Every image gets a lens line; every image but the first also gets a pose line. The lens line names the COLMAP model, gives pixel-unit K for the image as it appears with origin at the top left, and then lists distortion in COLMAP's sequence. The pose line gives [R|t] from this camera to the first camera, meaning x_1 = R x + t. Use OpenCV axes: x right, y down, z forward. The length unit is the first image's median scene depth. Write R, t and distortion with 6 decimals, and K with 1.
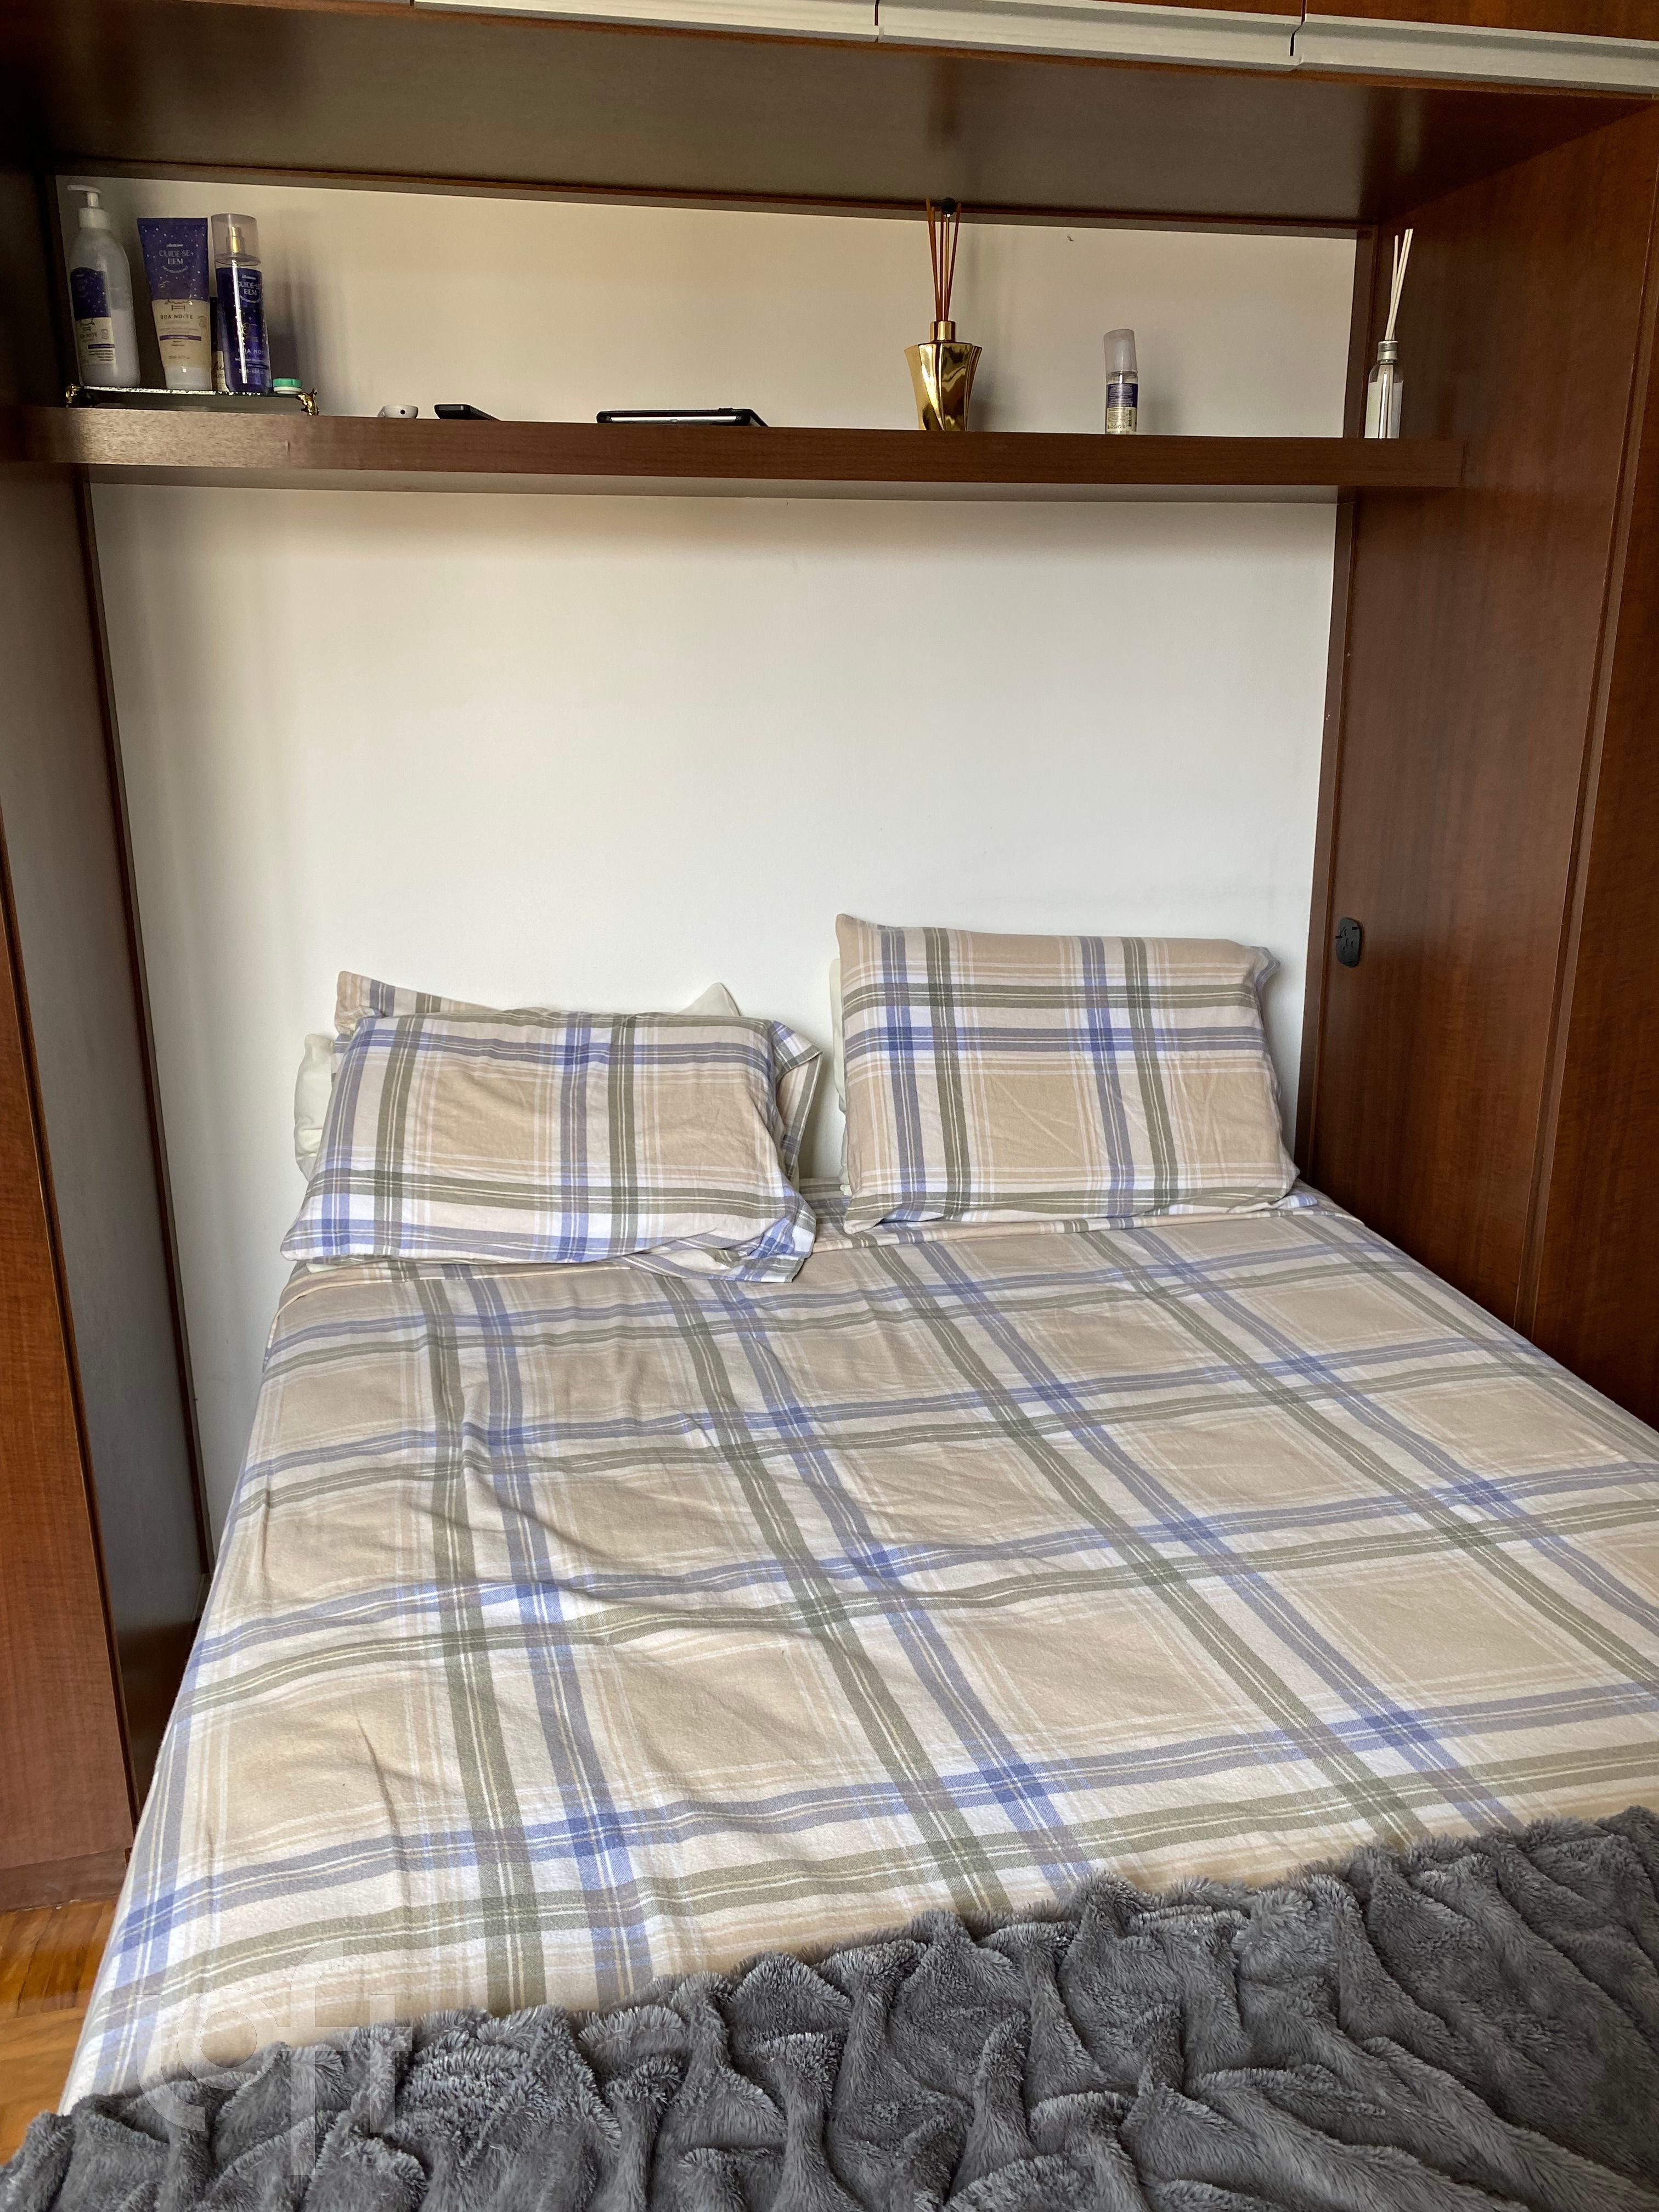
lens RADIAL K [[1689.7, 0, 836.3], [0, 1689.7, 1100.2], [0, 0, 1]] dist [0.003773, -0.000548]
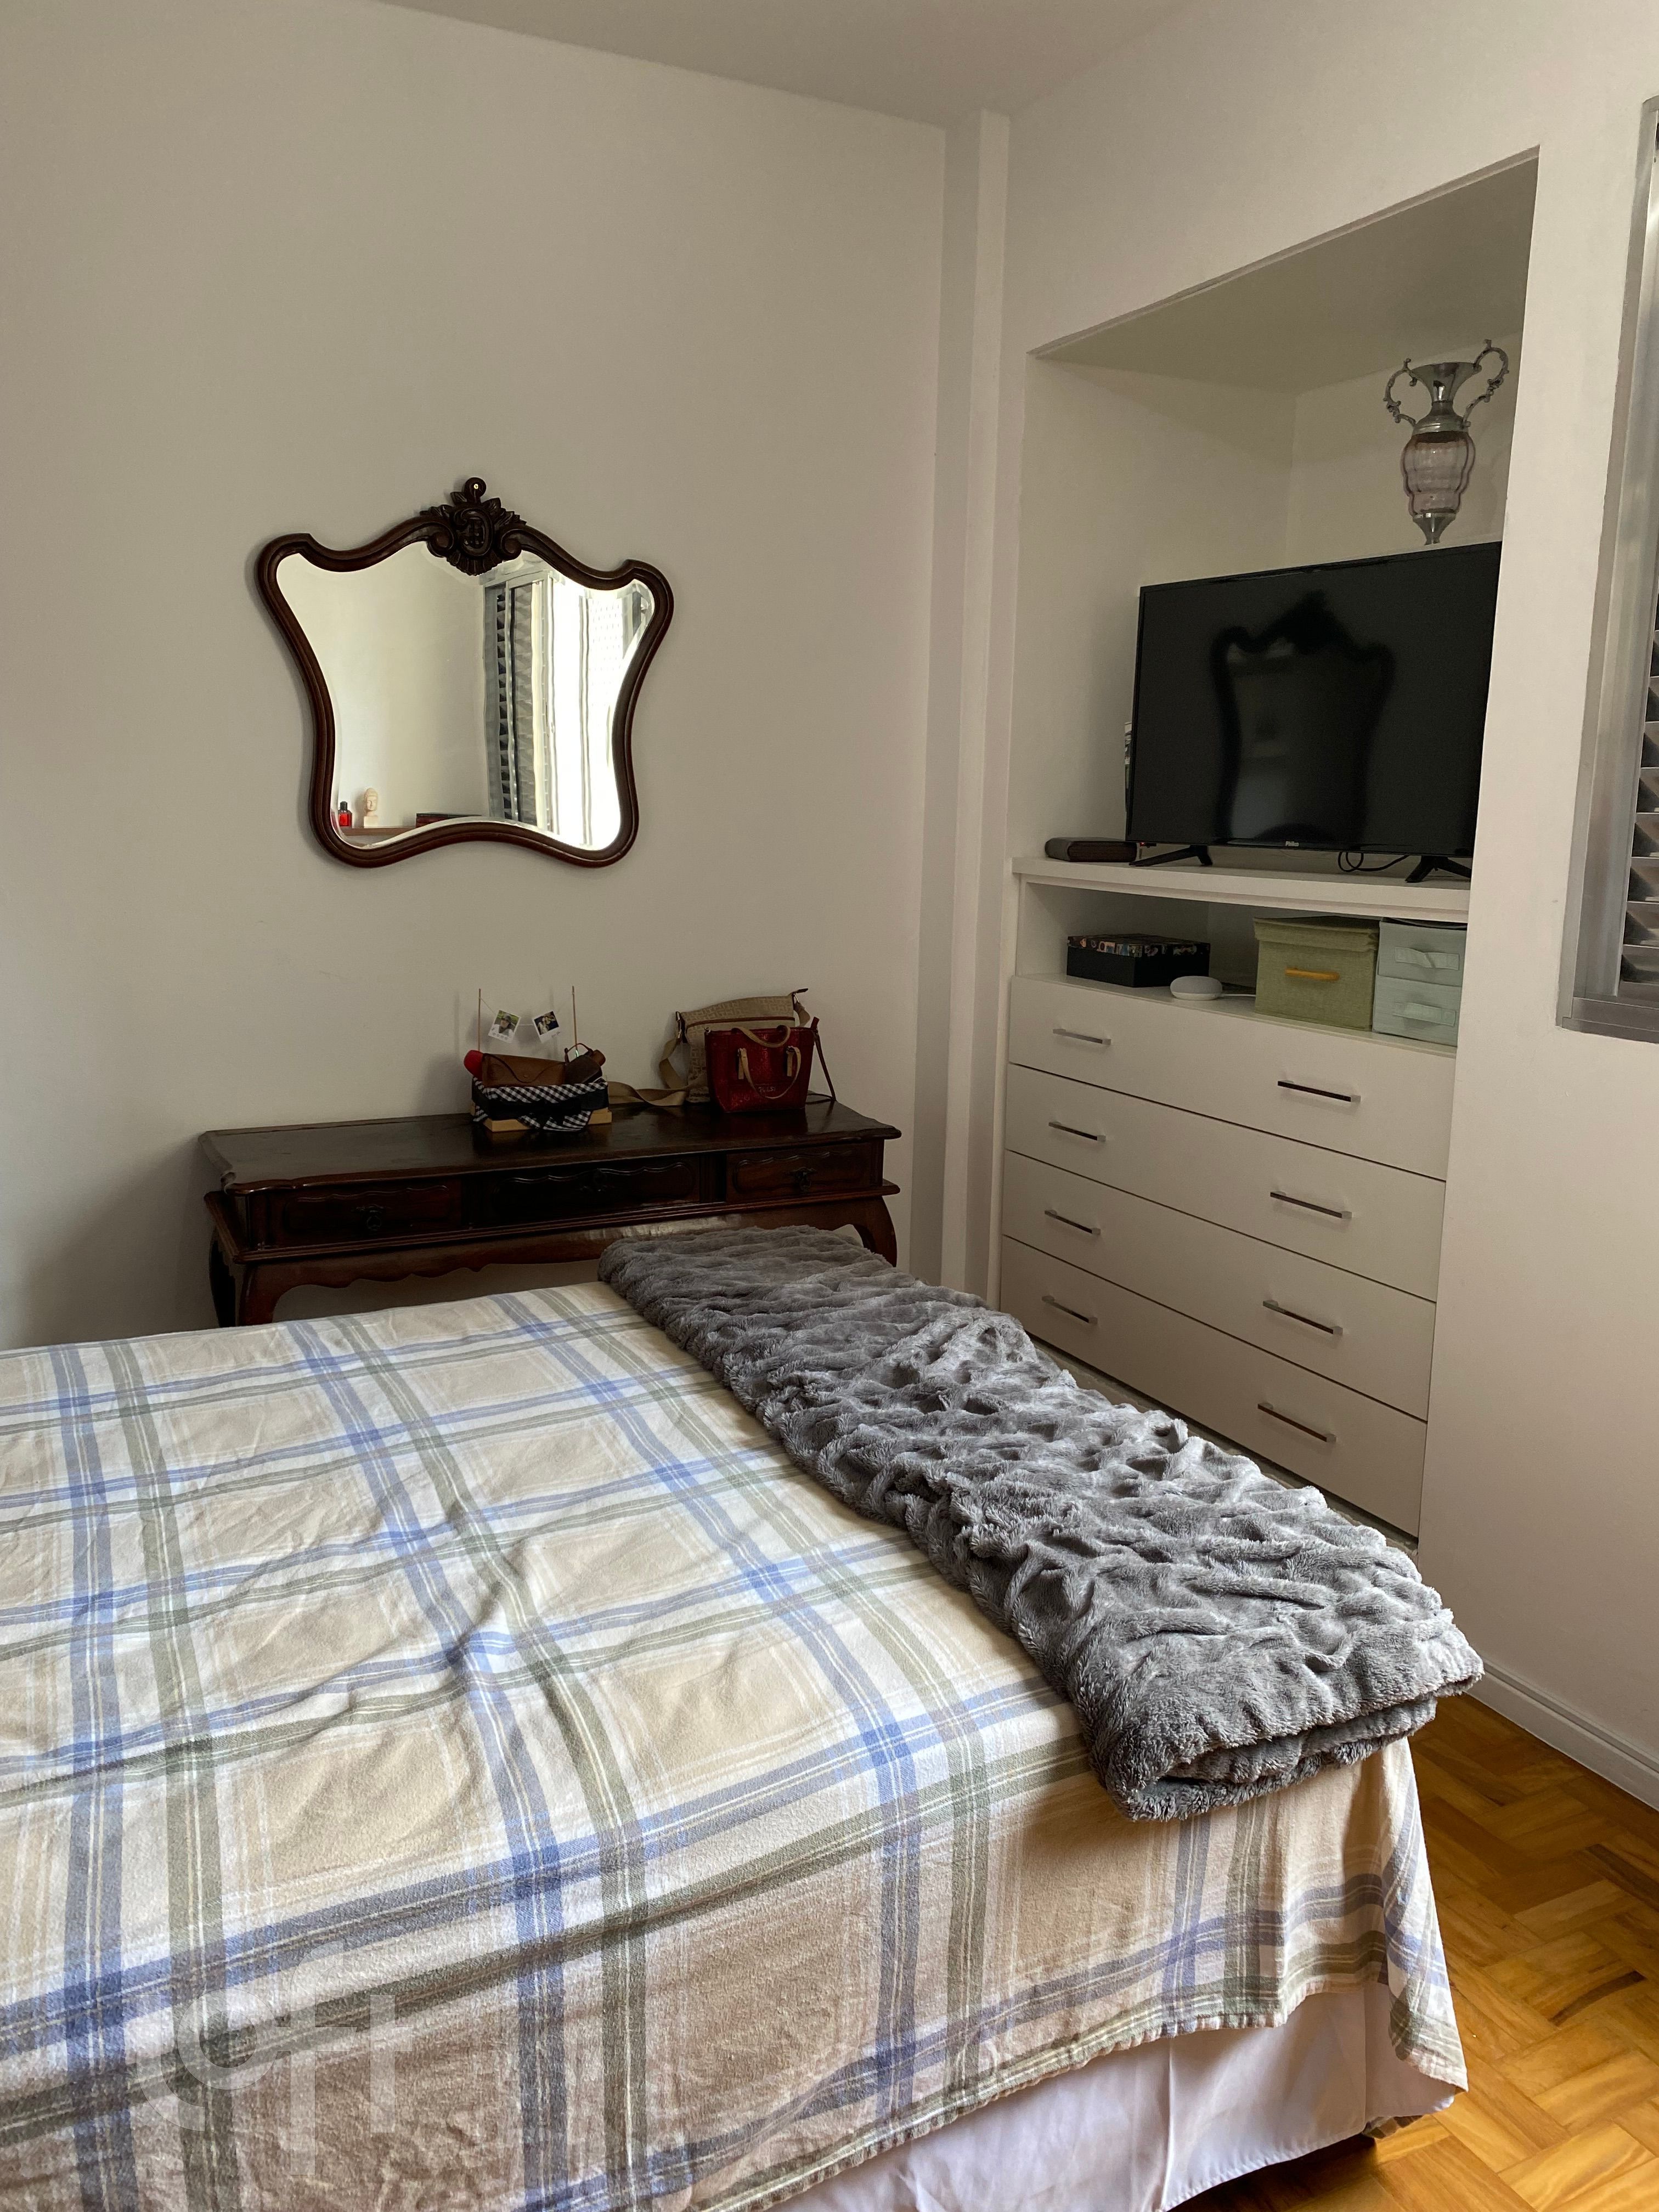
lens RADIAL K [[1689.7, 0, 836.3], [0, 1689.7, 1100.2], [0, 0, 1]] dist [0.003773, -0.000548]
pose [[-0.238985, -0.181224, 0.953962, -1.187737], [0.237955, 0.941545, 0.238477, -0.248392], [-0.941416, 0.283992, -0.181892, 0.845042]]
